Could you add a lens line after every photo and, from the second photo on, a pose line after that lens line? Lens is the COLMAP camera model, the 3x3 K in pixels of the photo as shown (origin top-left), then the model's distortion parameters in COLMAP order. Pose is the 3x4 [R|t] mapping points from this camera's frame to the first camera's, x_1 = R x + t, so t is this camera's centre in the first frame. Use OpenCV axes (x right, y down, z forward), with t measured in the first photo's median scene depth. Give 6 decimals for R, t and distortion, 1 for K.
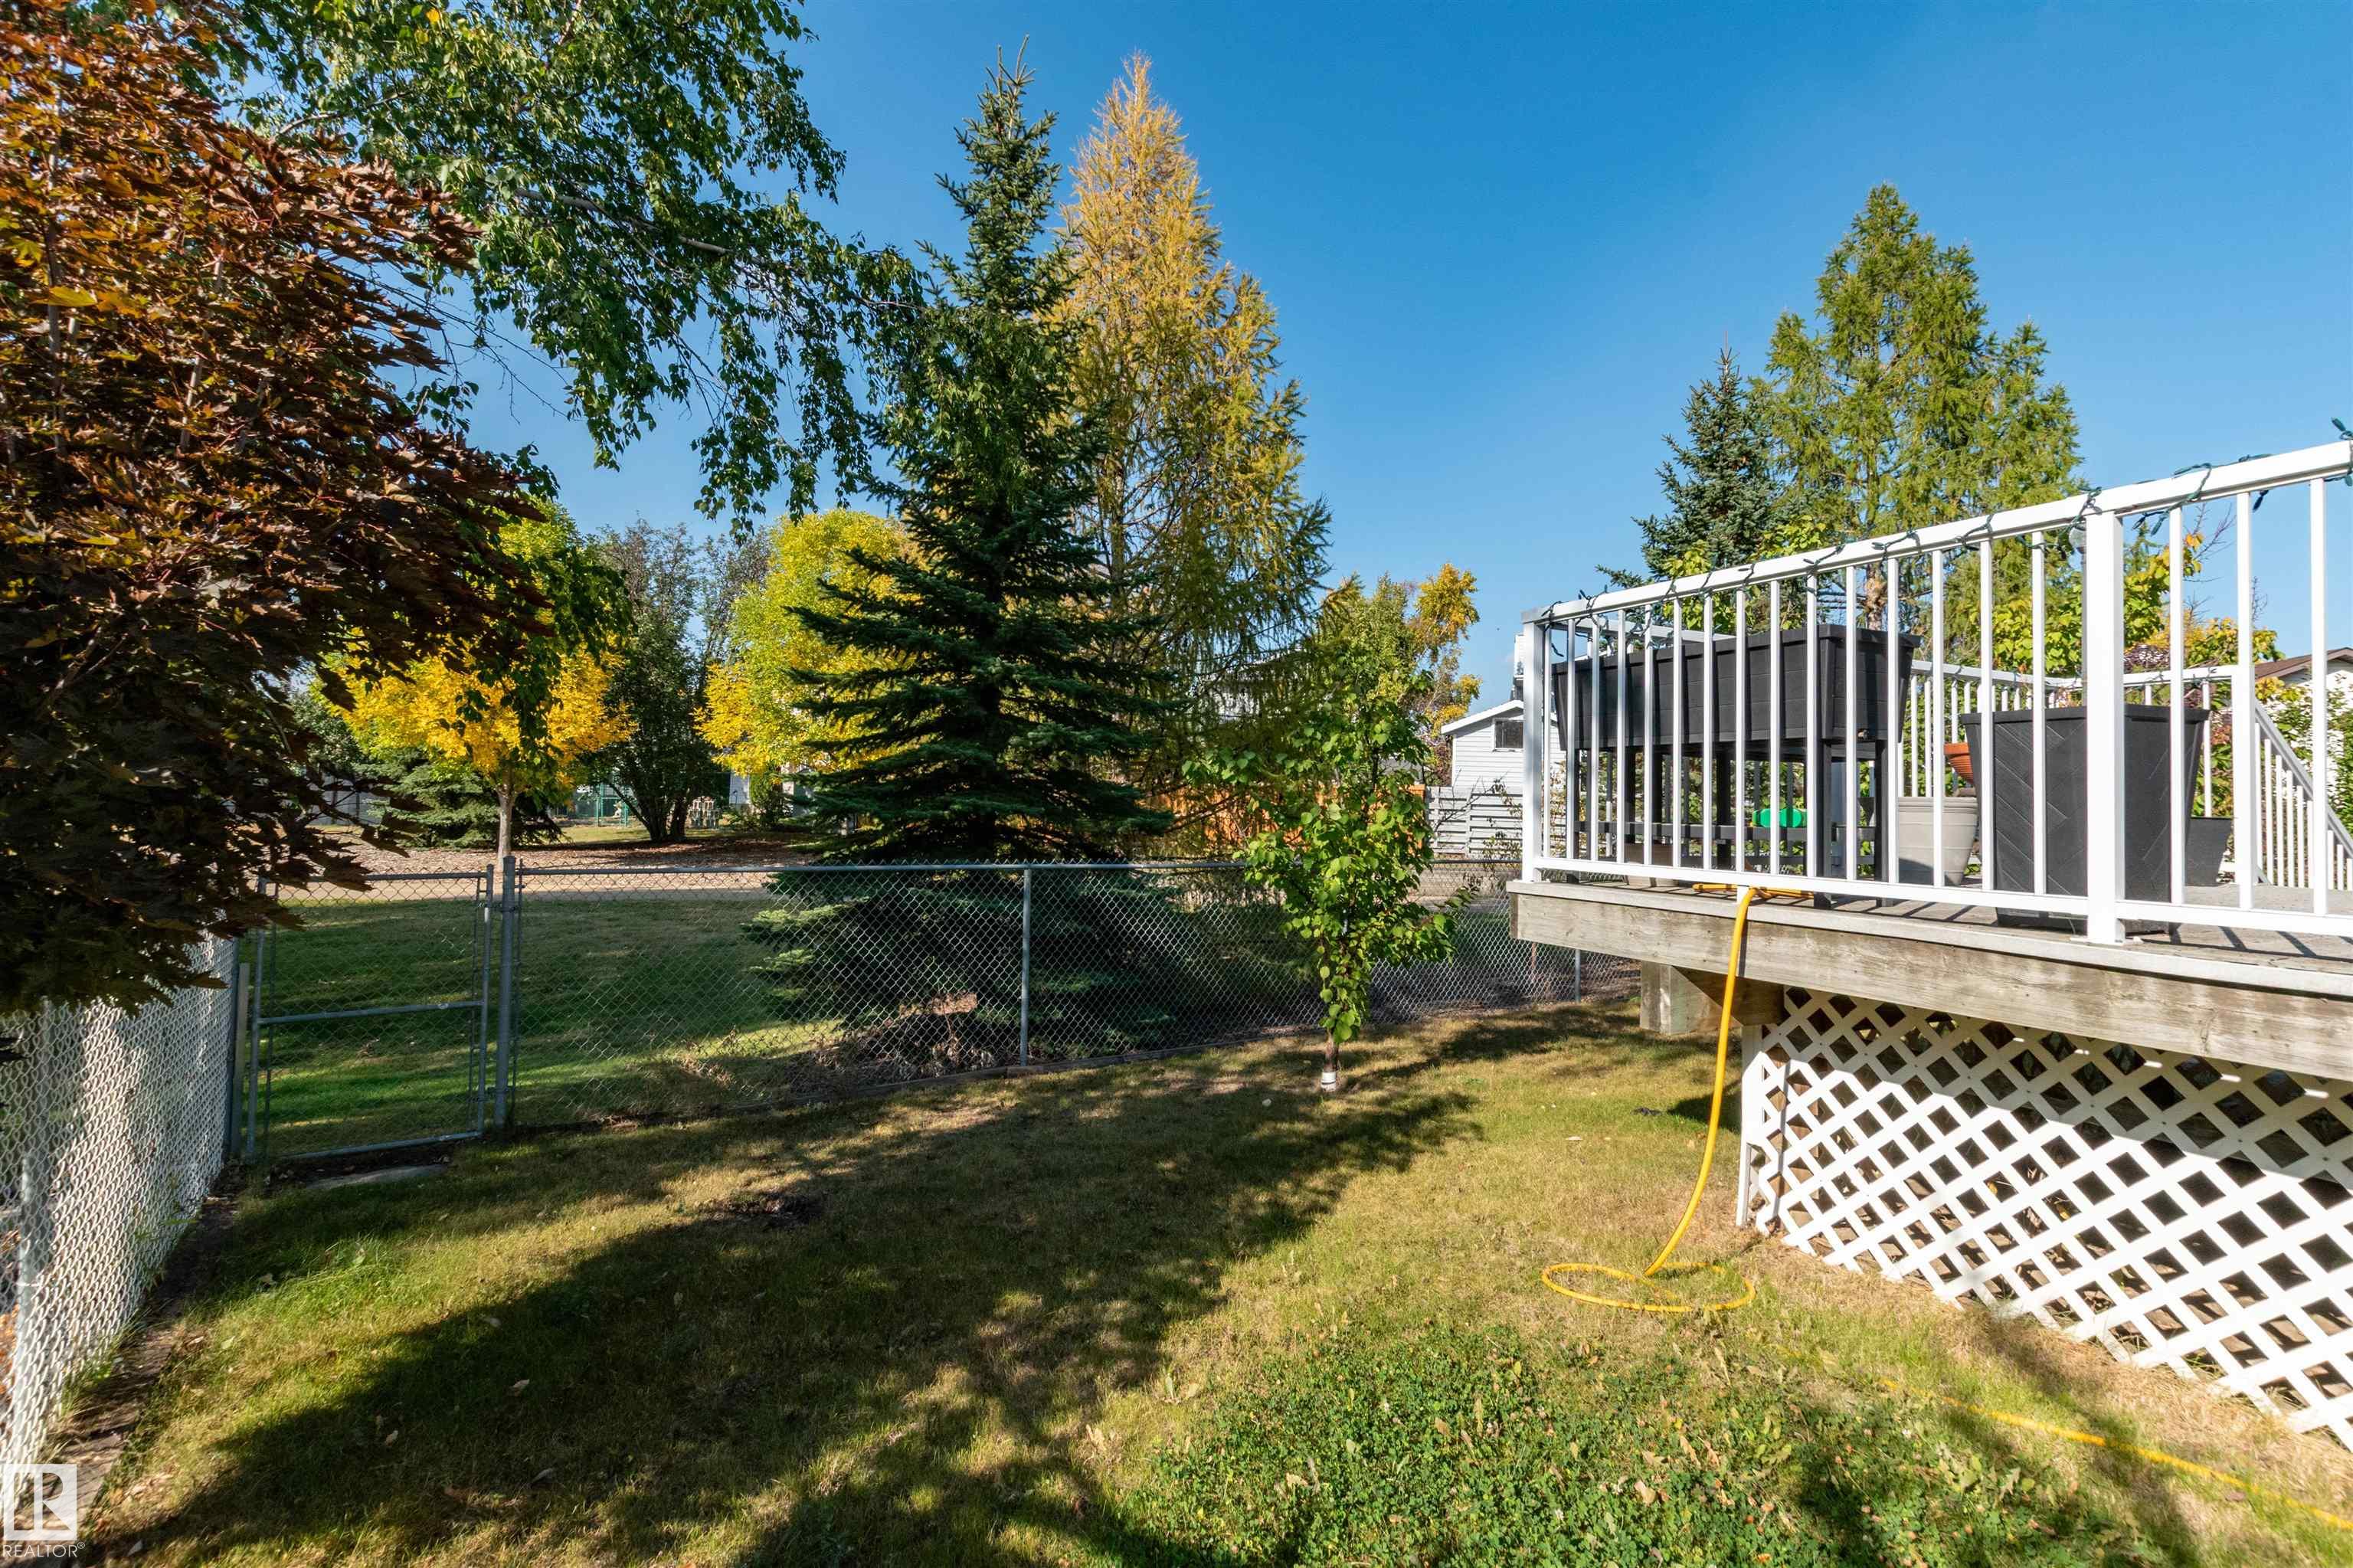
lens RADIAL K [[1061.0, 0, 1166.4], [0, 1061.0, 779.0], [0, 0, 1]] dist [0.008900, -0.001410]
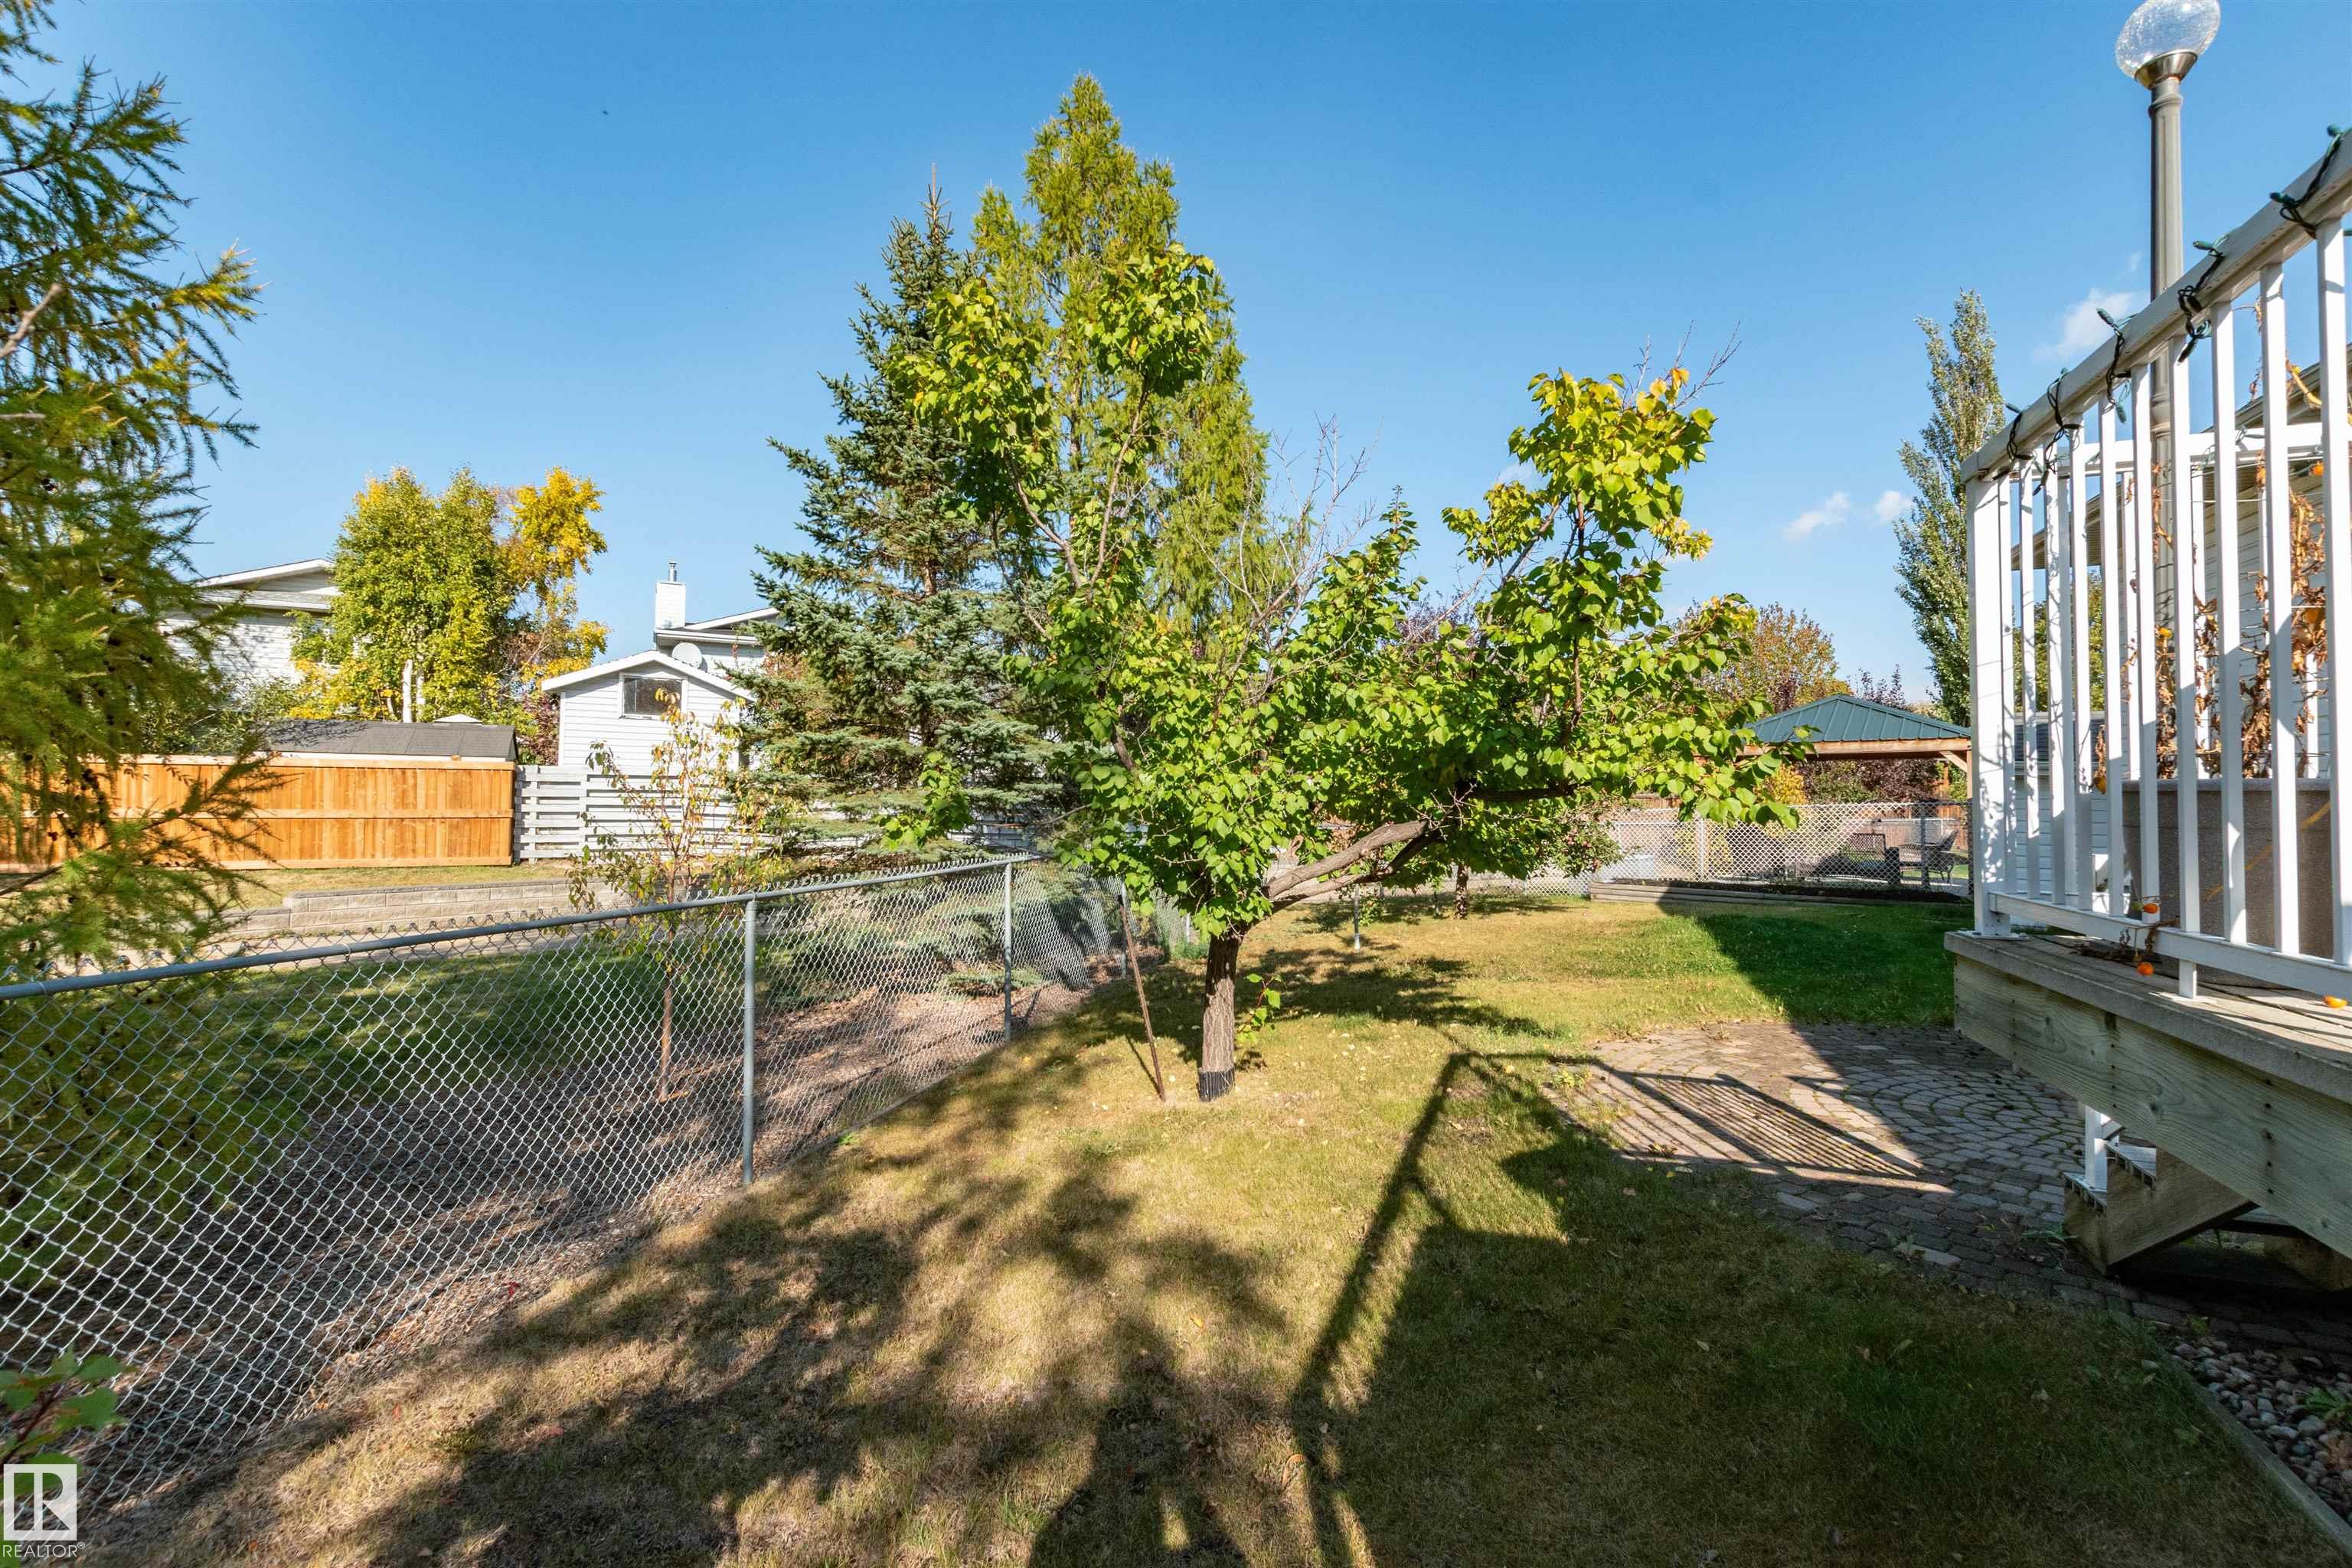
lens RADIAL K [[1060.5, 0, 1165.9], [0, 1060.5, 779.0], [0, 0, 1]] dist [0.008900, -0.001410]
pose [[0.726080, -0.002641, 0.687605, 0.122078], [-0.006413, 0.999923, 0.010613, 0.010455], [-0.687580, -0.012116, 0.726008, 0.330348]]
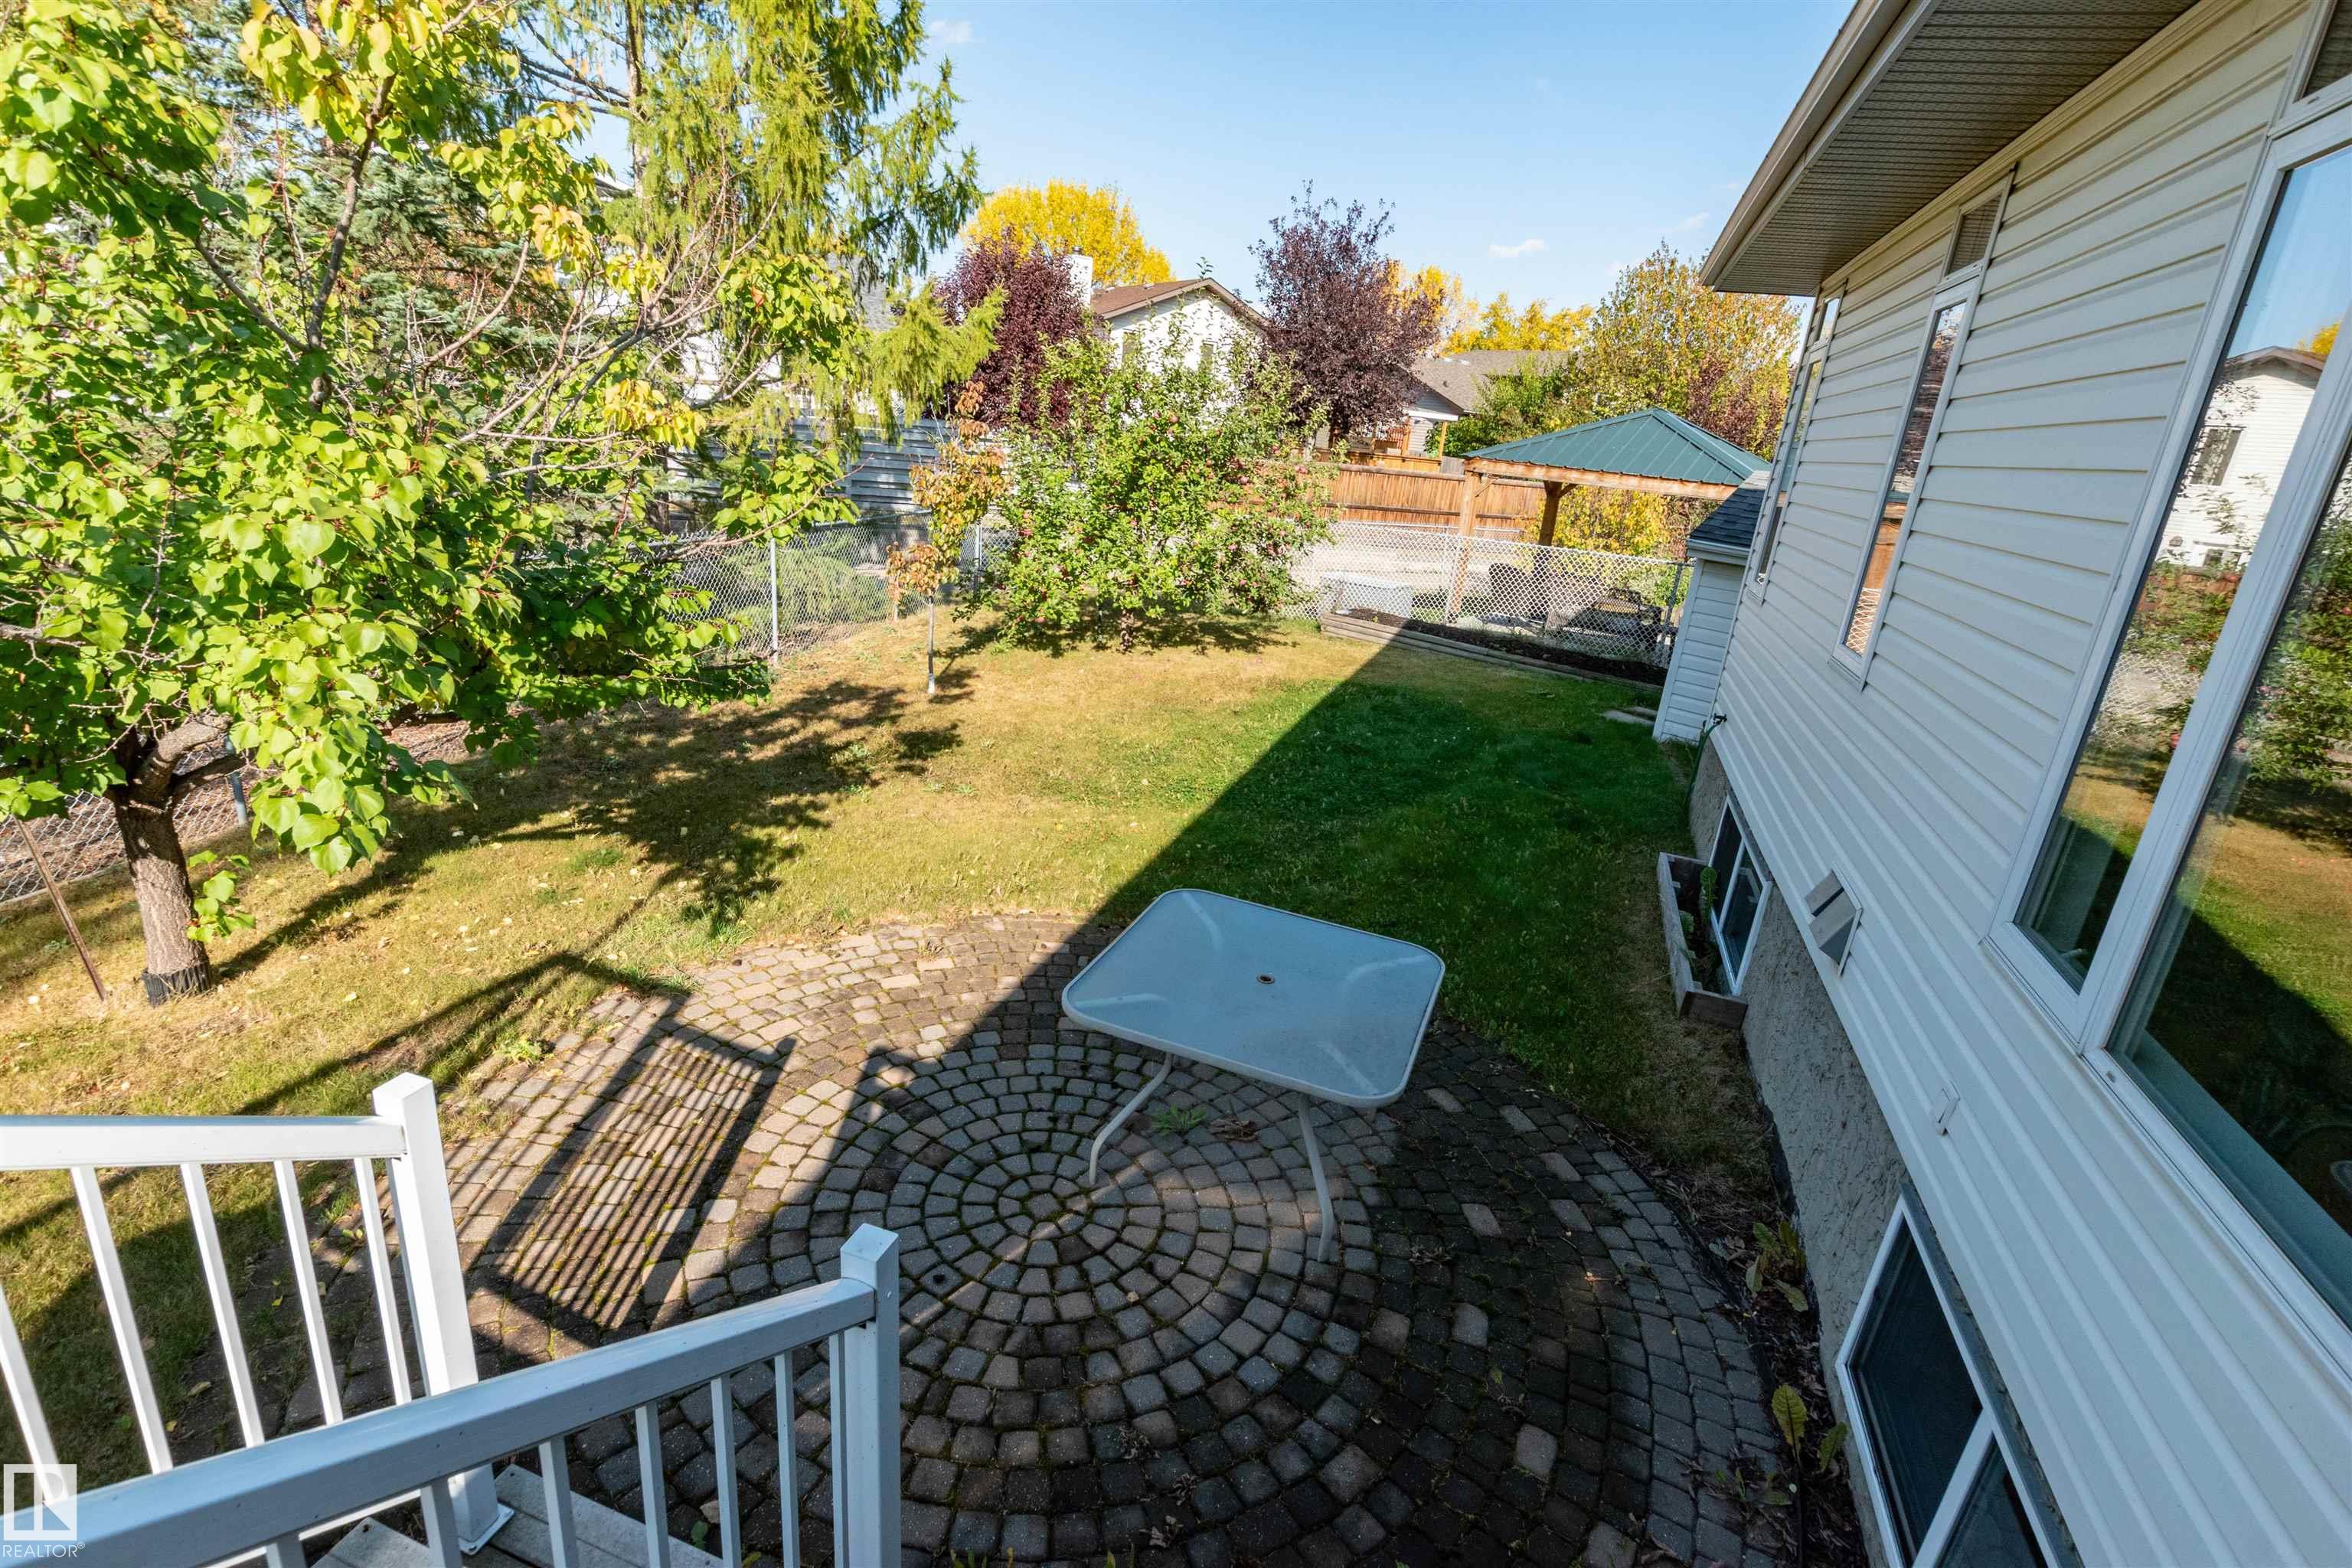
lens RADIAL K [[1120.6, 0, 1181.1], [0, 1120.6, 792.6], [0, 0, 1]] dist [0.001020, 0.000580]
pose [[0.708151, -0.180405, 0.682625, 0.381831], [-0.097423, 0.932593, 0.347533, -0.052722], [-0.699308, -0.312609, 0.642841, 0.230708]]
